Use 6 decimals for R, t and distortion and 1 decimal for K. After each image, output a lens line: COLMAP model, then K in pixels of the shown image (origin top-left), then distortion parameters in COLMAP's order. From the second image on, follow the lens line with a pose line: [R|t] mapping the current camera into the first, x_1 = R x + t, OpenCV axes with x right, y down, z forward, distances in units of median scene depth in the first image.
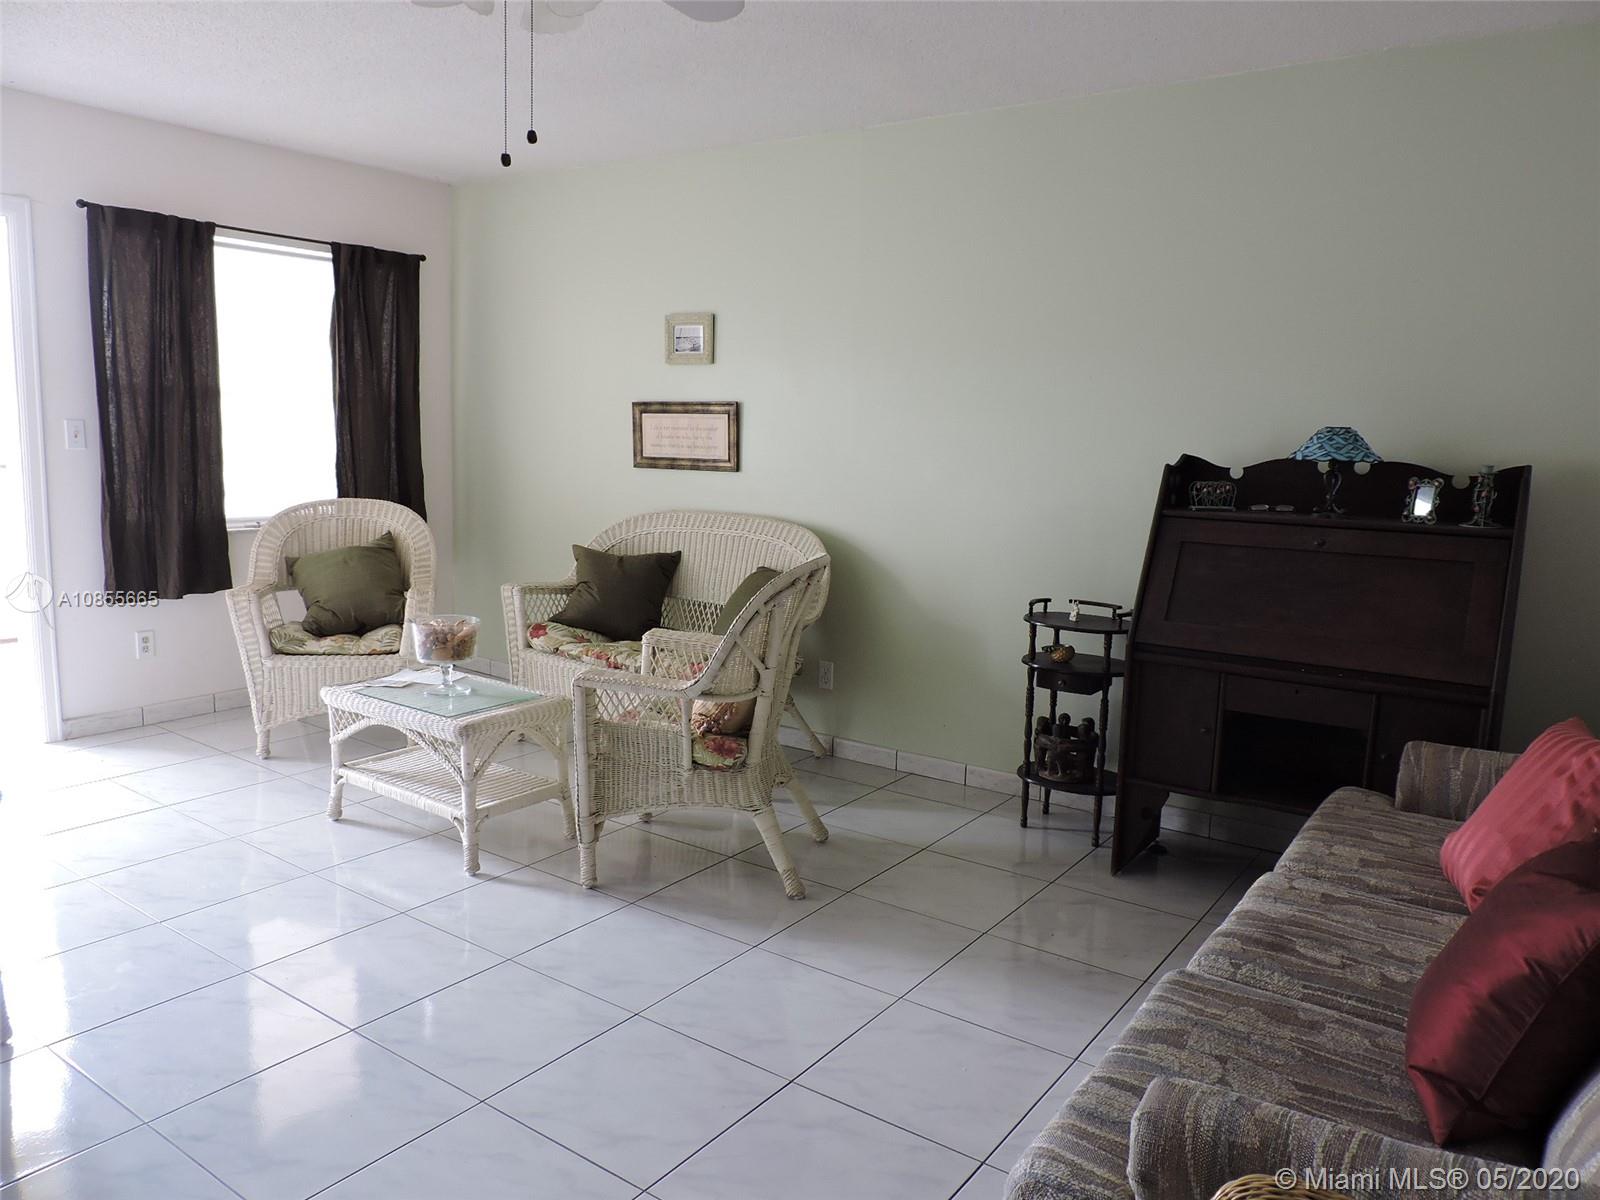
lens RADIAL K [[1147.6, 0, 800.0], [0, 1147.6, 600.0], [0, 0, 1]] dist [-0.016308, -0.001254]
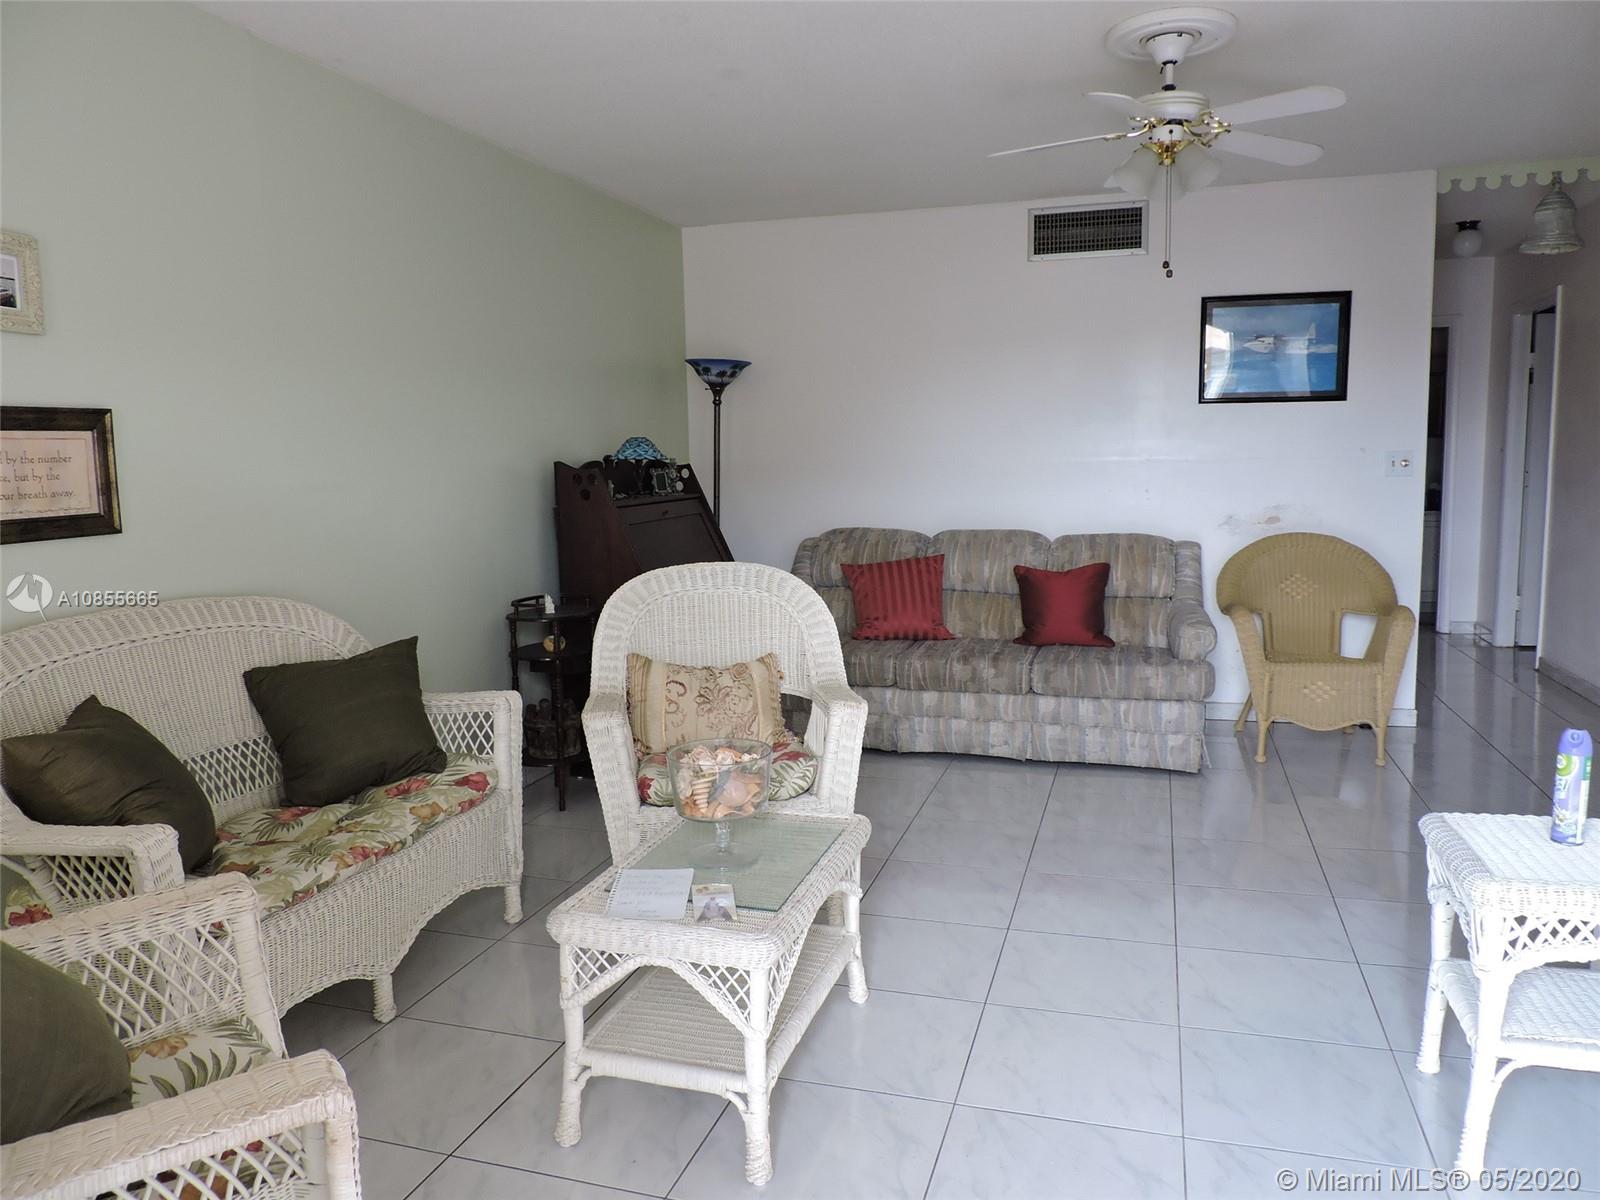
lens RADIAL K [[1150.4, 0, 800.0], [0, 1150.4, 600.0], [0, 0, 1]] dist [-0.010937, 0.000622]
pose [[-0.319789, -0.141053, 0.936931, -0.977277], [0.150027, 0.968844, 0.197064, -0.196779], [-0.935536, 0.203584, -0.288664, 1.198506]]
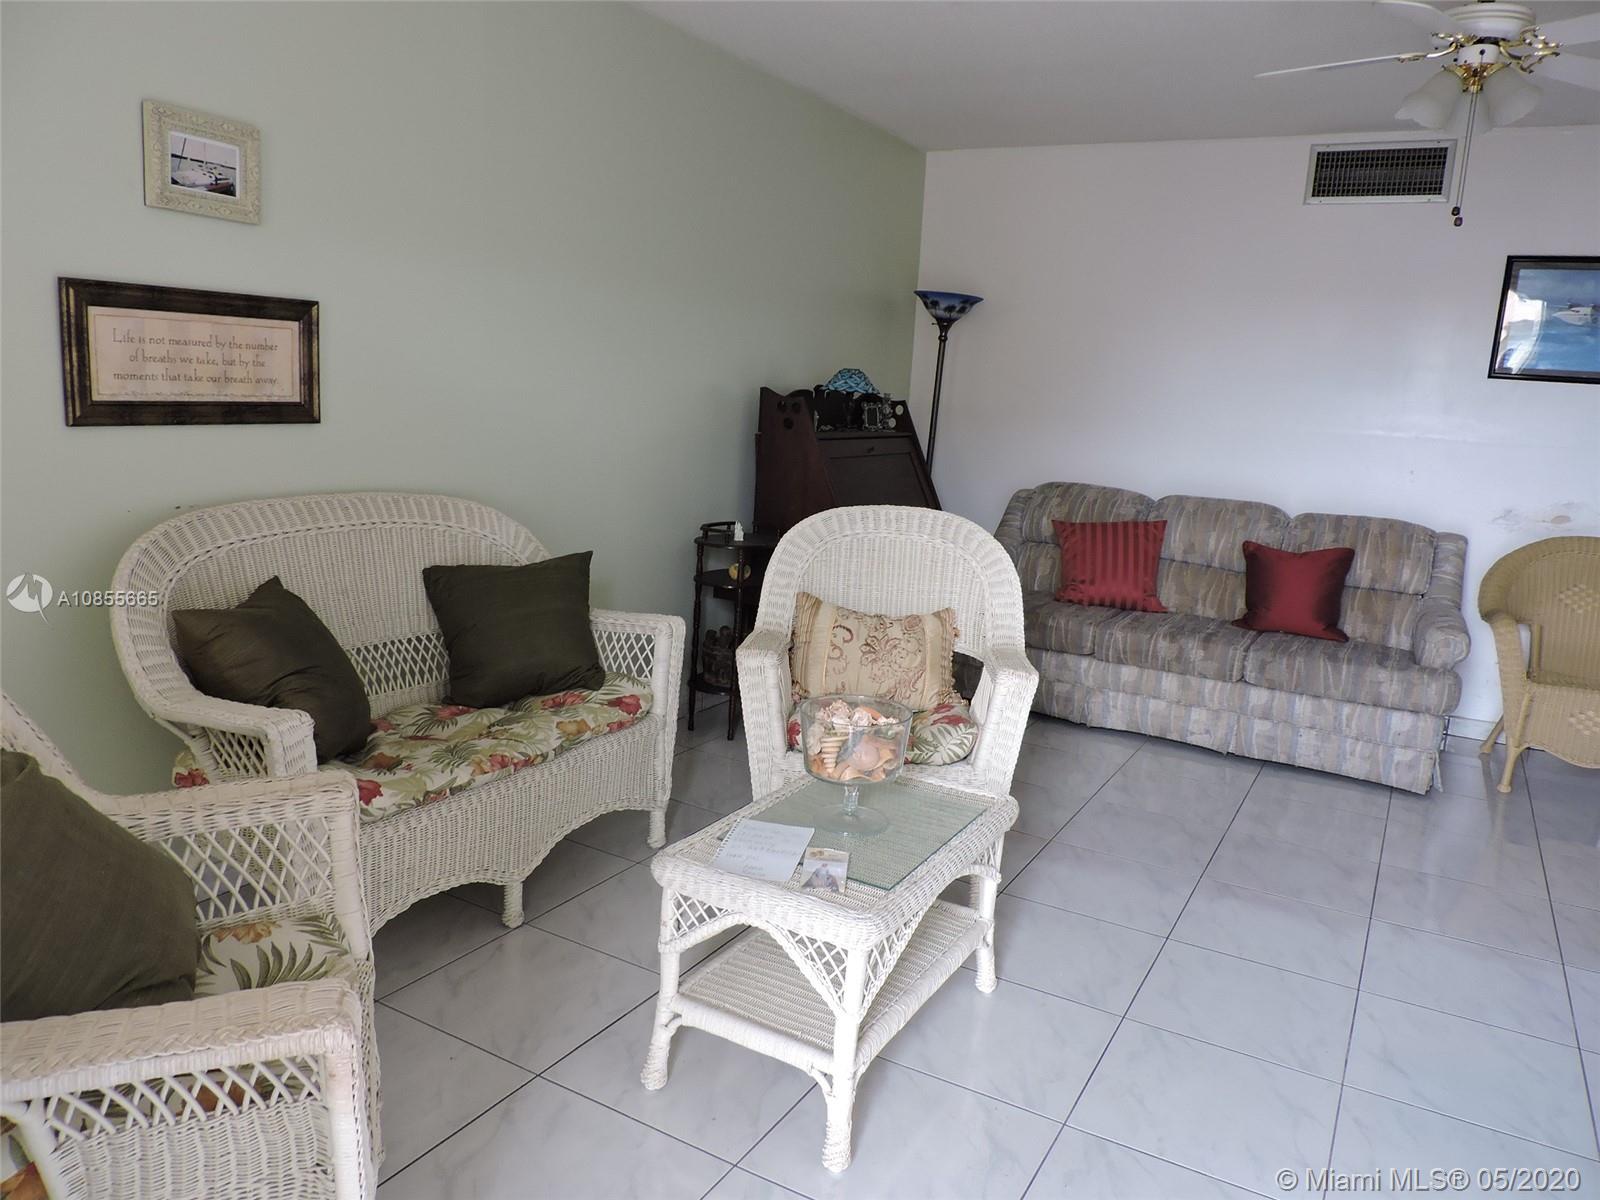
lens RADIAL K [[1147.6, 0, 800.0], [0, 1147.6, 600.0], [0, 0, 1]] dist [-0.016308, -0.001254]
pose [[-0.107124, -0.216450, 0.970399, -0.936489], [0.086672, 0.970267, 0.225988, -0.188219], [-0.990461, 0.108315, -0.085179, 1.142254]]
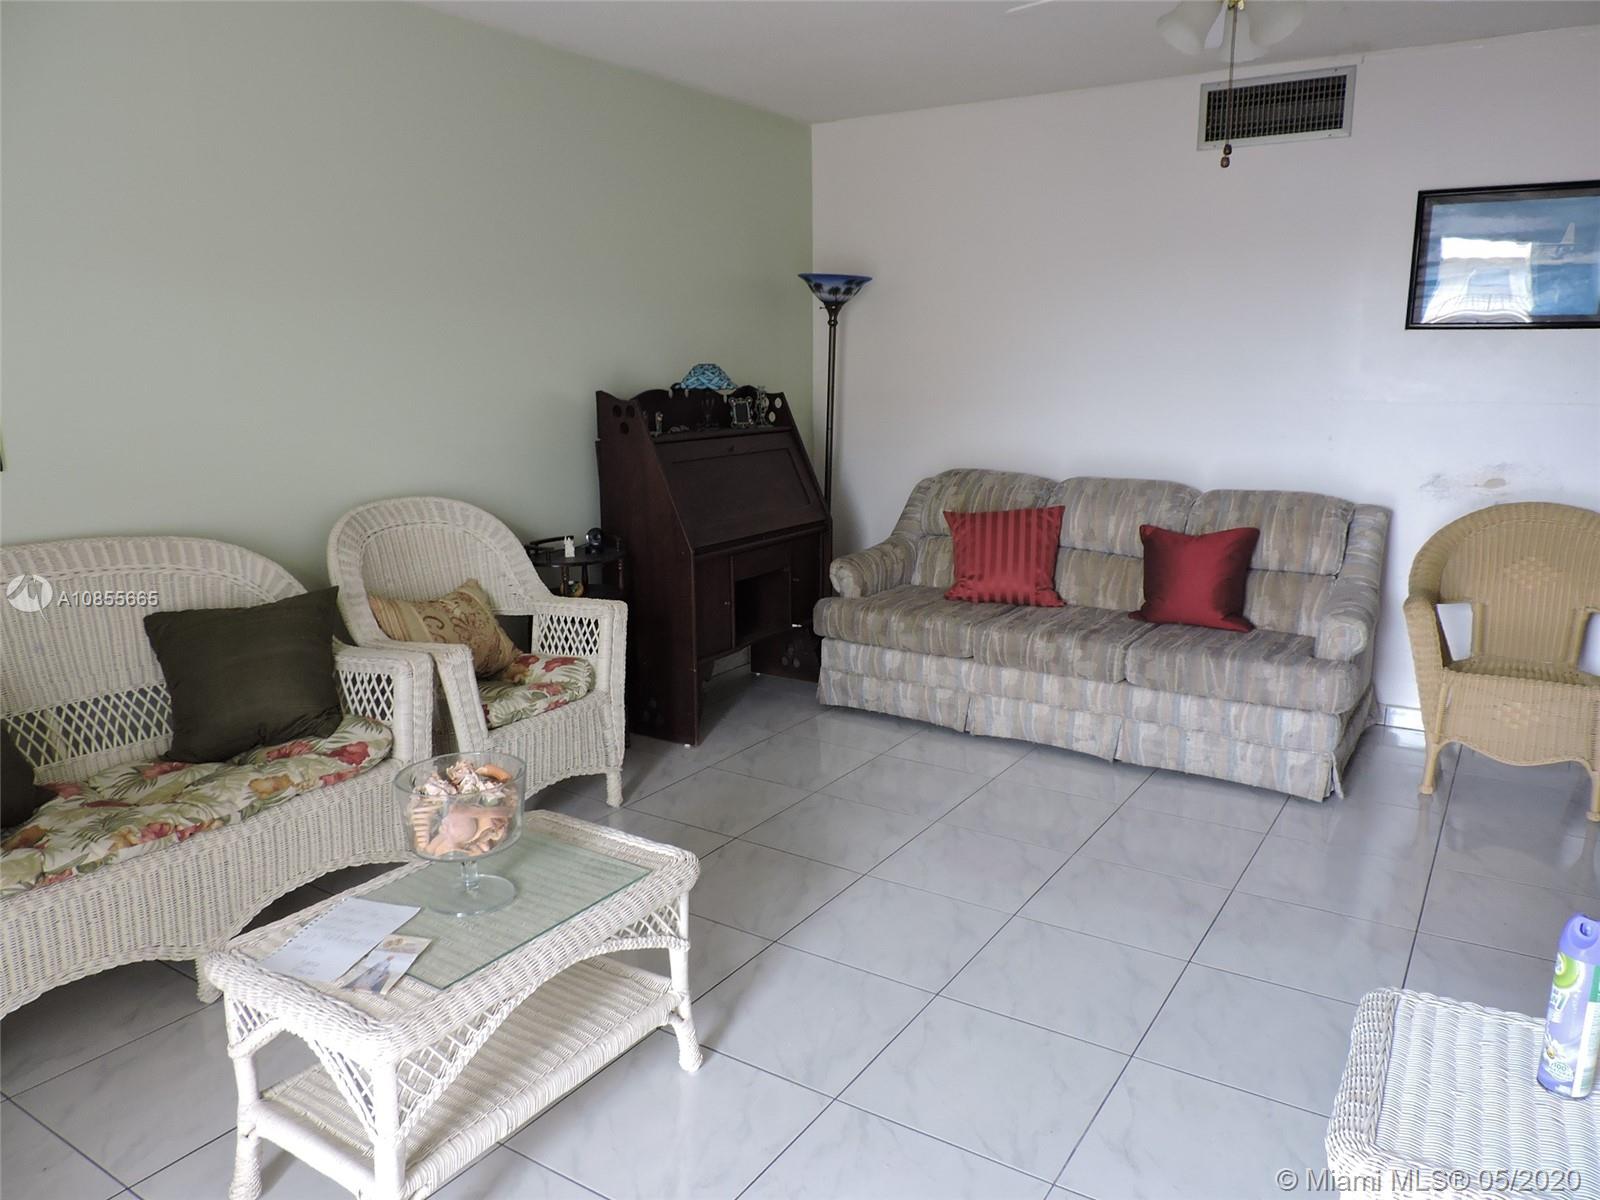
lens RADIAL K [[1142.6, 0, 800.0], [0, 1142.6, 600.0], [0, 0, 1]] dist [-0.015533, -0.003788]
pose [[-0.047222, -0.227541, 0.972623, -0.866823], [0.150634, 0.960952, 0.232124, -0.168693], [-0.987461, 0.157472, -0.011103, 0.889656]]
